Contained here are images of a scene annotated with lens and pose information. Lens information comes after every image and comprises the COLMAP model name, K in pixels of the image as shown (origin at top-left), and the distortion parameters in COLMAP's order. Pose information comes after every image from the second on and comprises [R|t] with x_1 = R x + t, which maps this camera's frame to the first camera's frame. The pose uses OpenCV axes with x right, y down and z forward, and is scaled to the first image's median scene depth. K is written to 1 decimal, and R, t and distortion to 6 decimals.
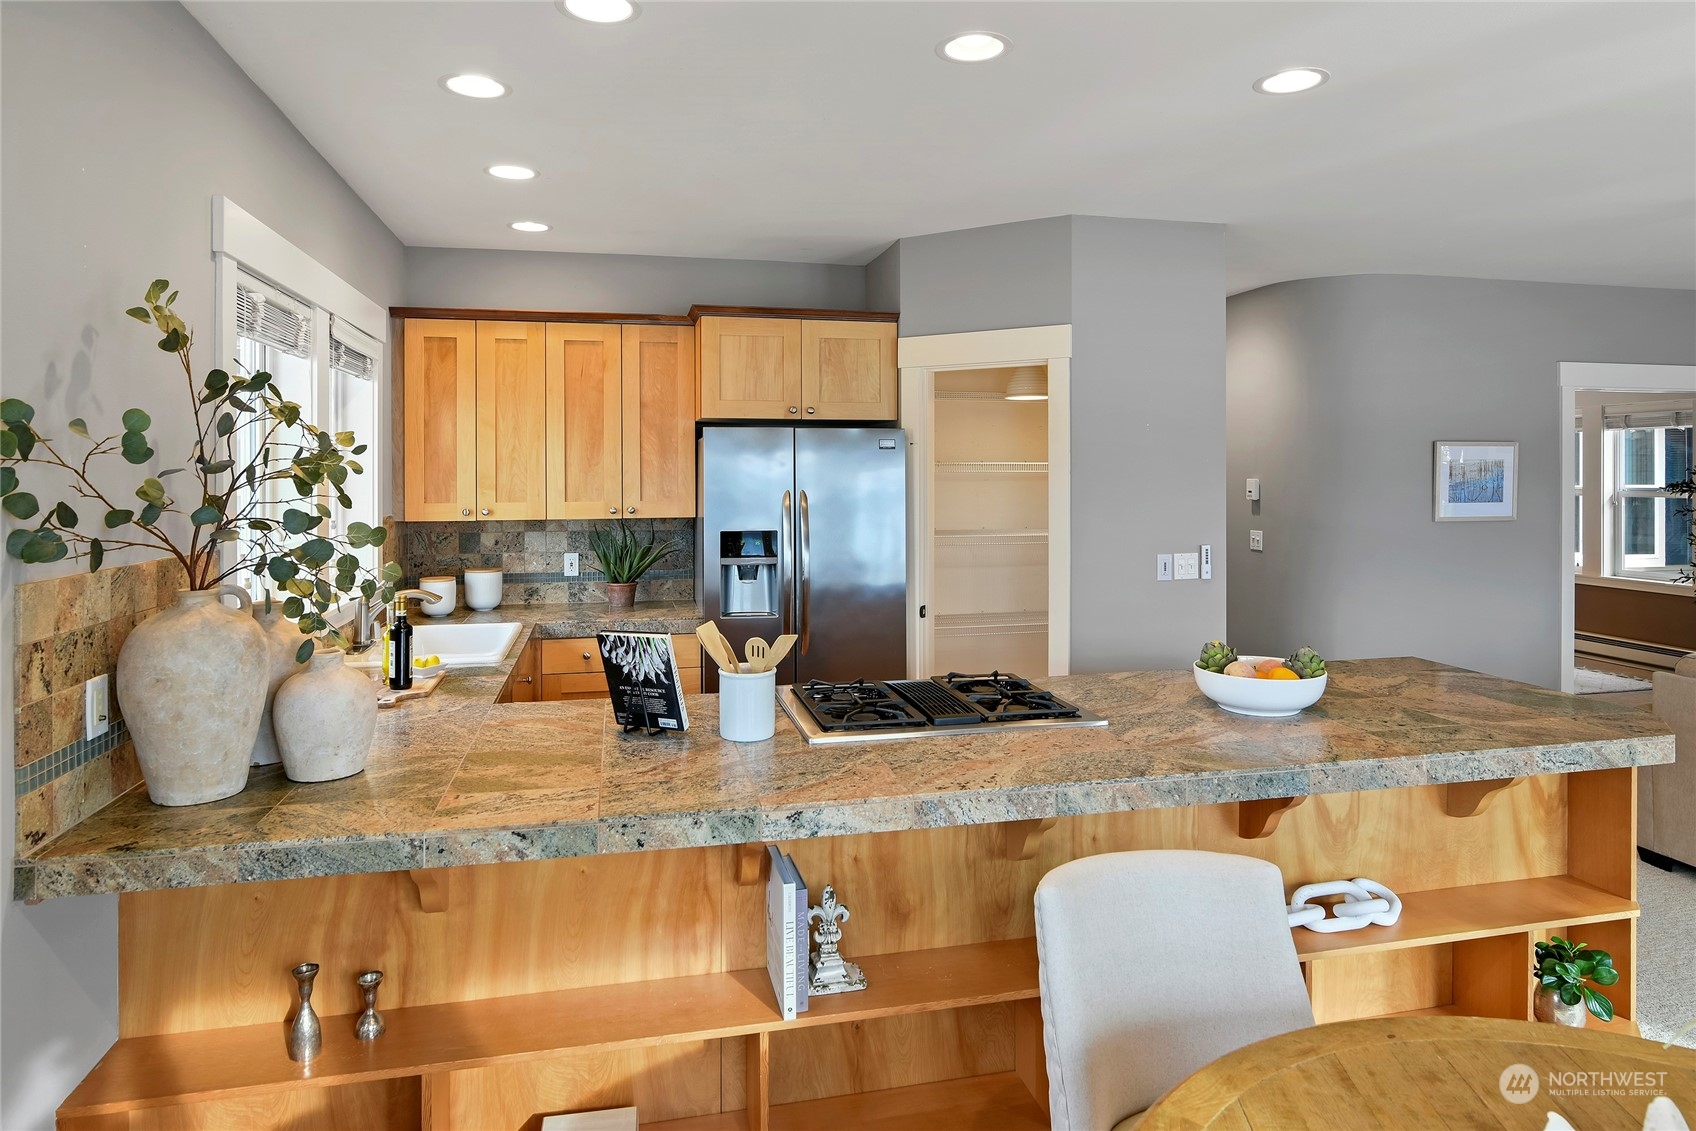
lens RADIAL K [[1011.7, 0, 893.2], [0, 1011.7, 468.7], [0, 0, 1]] dist [-0.005785, -0.003730]
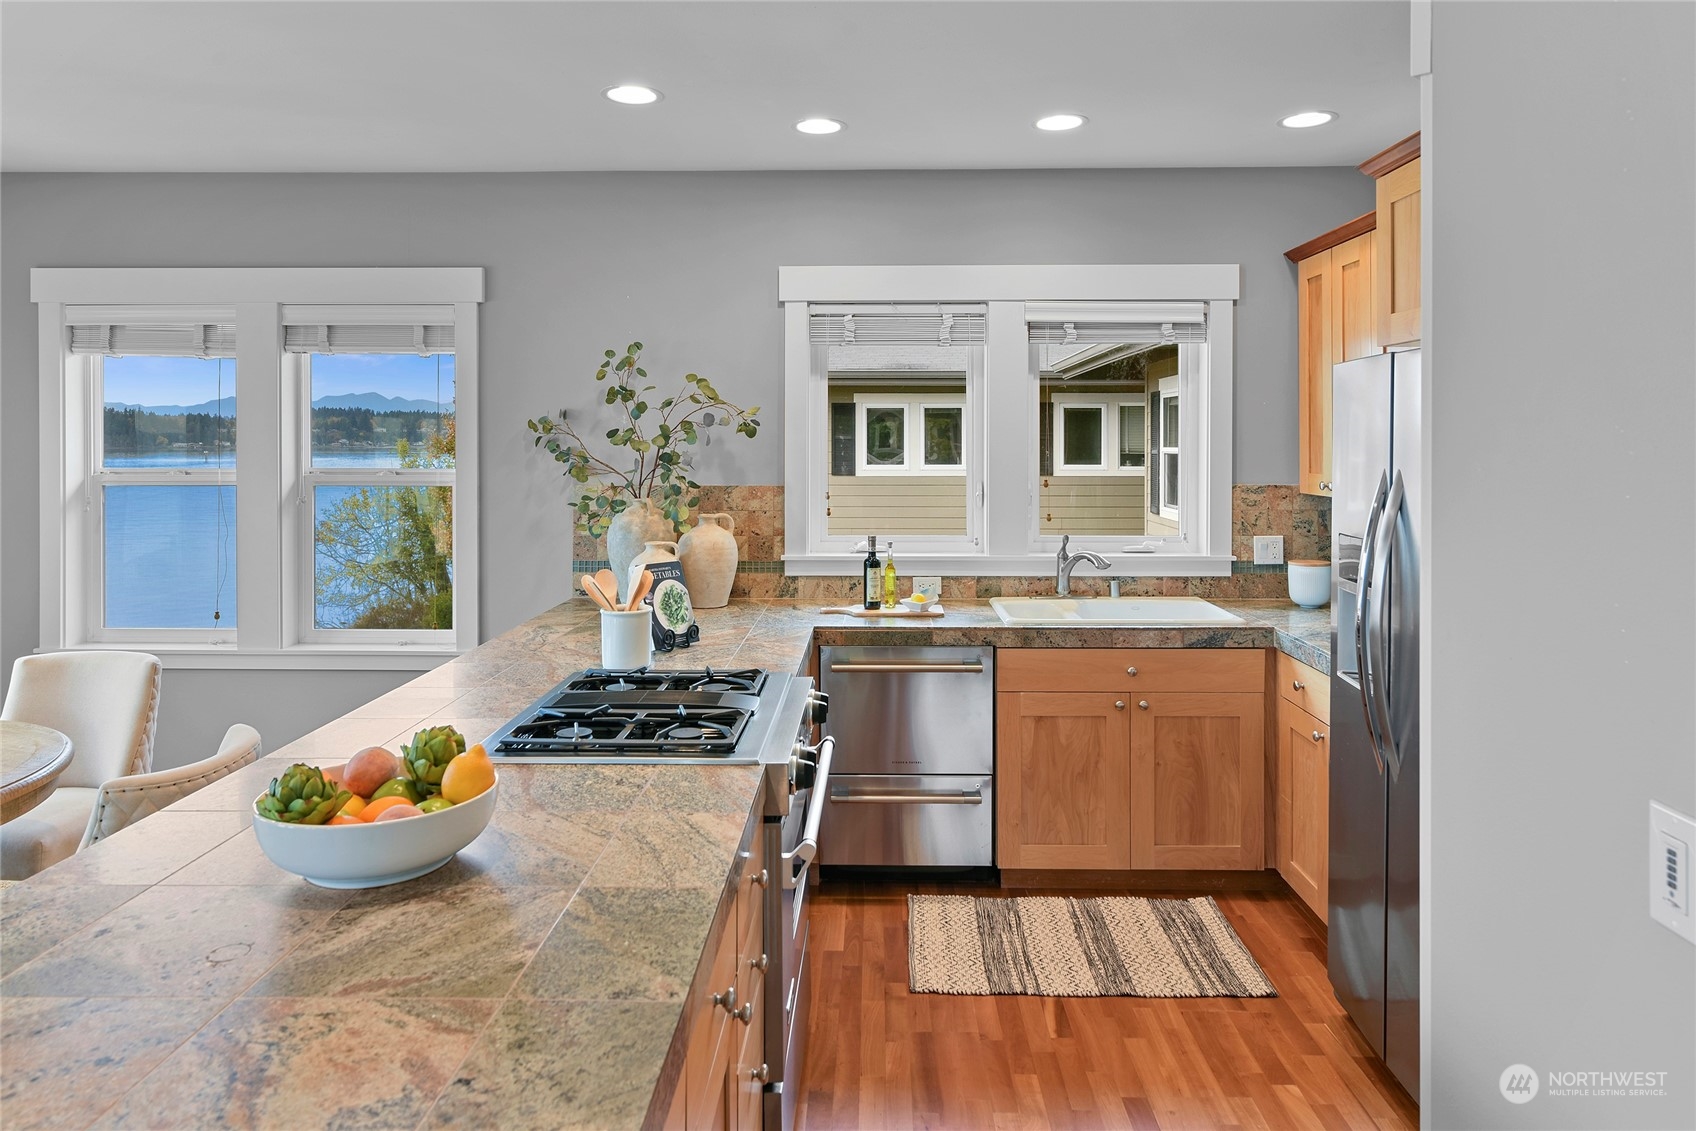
lens RADIAL K [[1100.2, 0, 872.4], [0, 1100.2, 451.6], [0, 0, 1]] dist [0.021788, -0.004891]
pose [[-0.276110, 0.019464, -0.960929, 0.750341], [0.004267, 0.999810, 0.019025, -0.005472], [0.961116, 0.001153, -0.276141, 1.249369]]
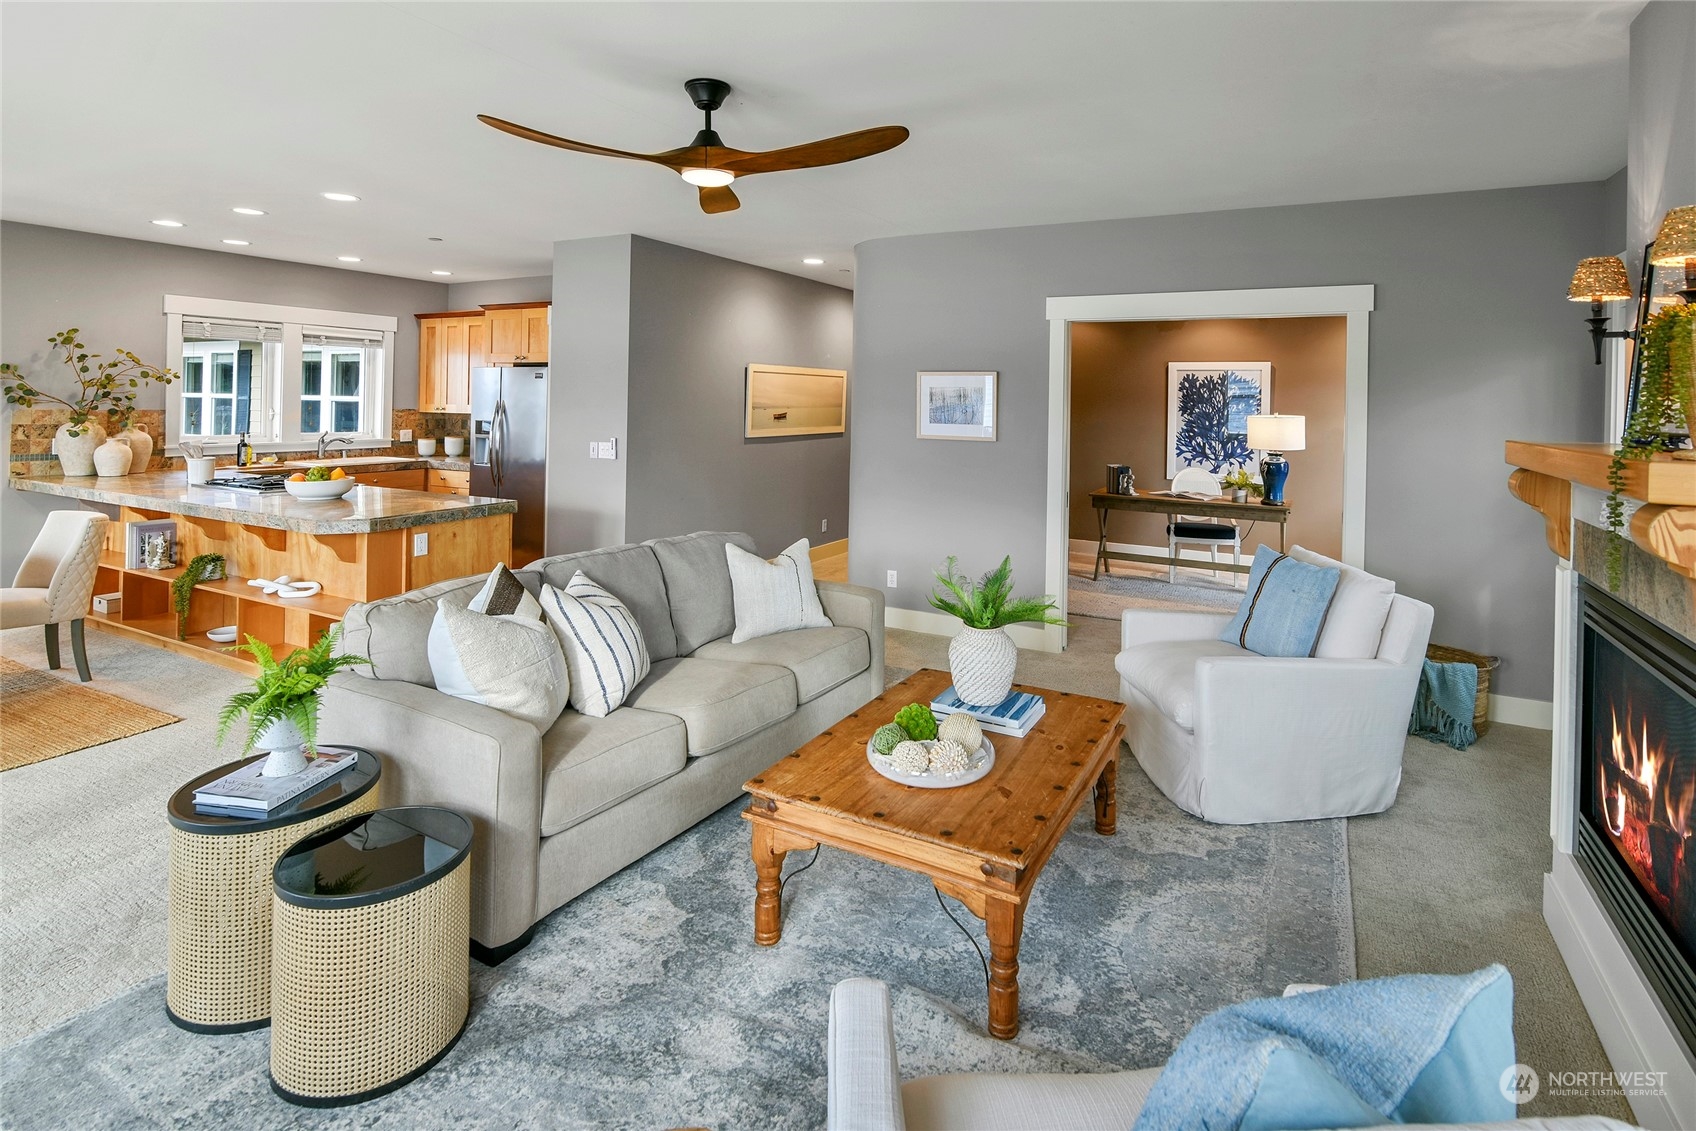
lens RADIAL K [[861.8, 0, 877.2], [0, 861.8, 403.5], [0, 0, 1]] dist [0.018878, -0.004920]
pose [[0.742841, 0.015547, -0.669287, 2.081855], [-0.015127, 0.999865, 0.006436, 0.009032], [0.669297, 0.005343, 0.742976, 0.369851]]
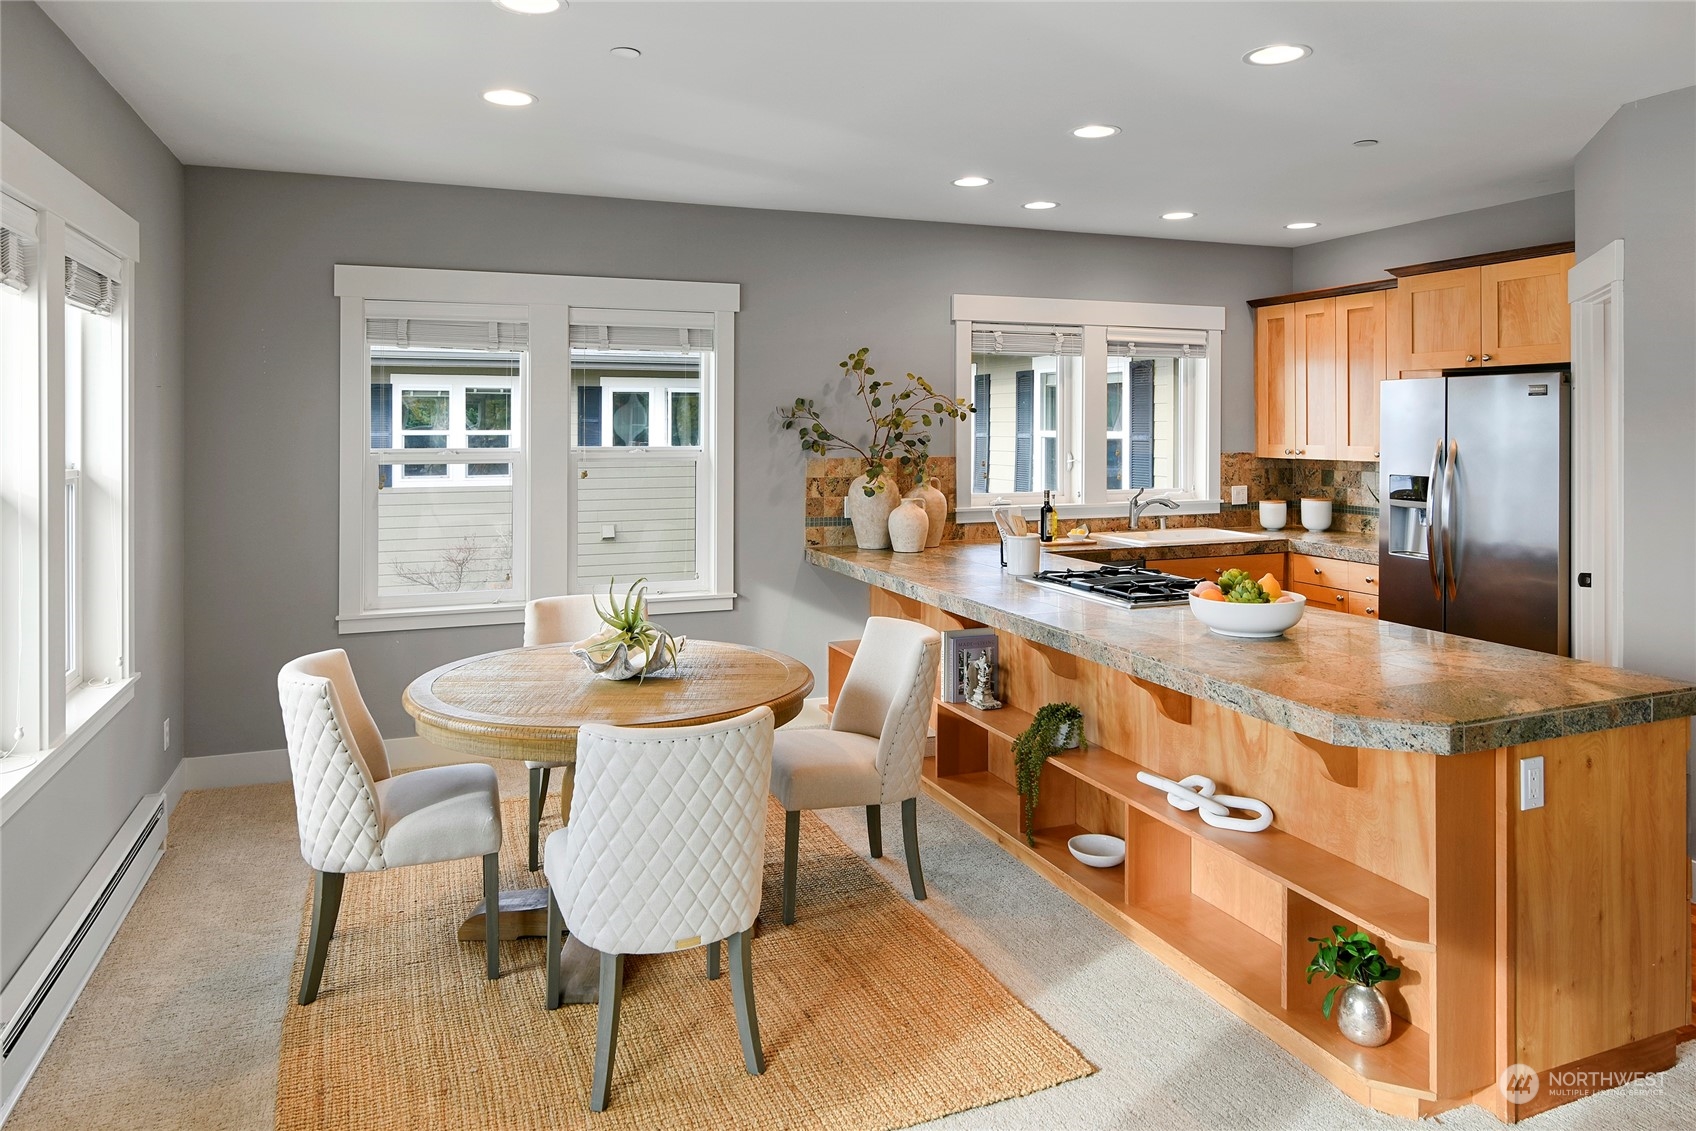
lens RADIAL K [[1131.7, 0, 840.9], [0, 1131.7, 433.7], [0, 0, 1]] dist [-0.005888, -0.002823]
pose [[0.127963, 0.009310, -0.991735, 1.315644], [0.003498, 0.999945, 0.009838, 0.004406], [0.991773, -0.004728, 0.127924, 0.340892]]
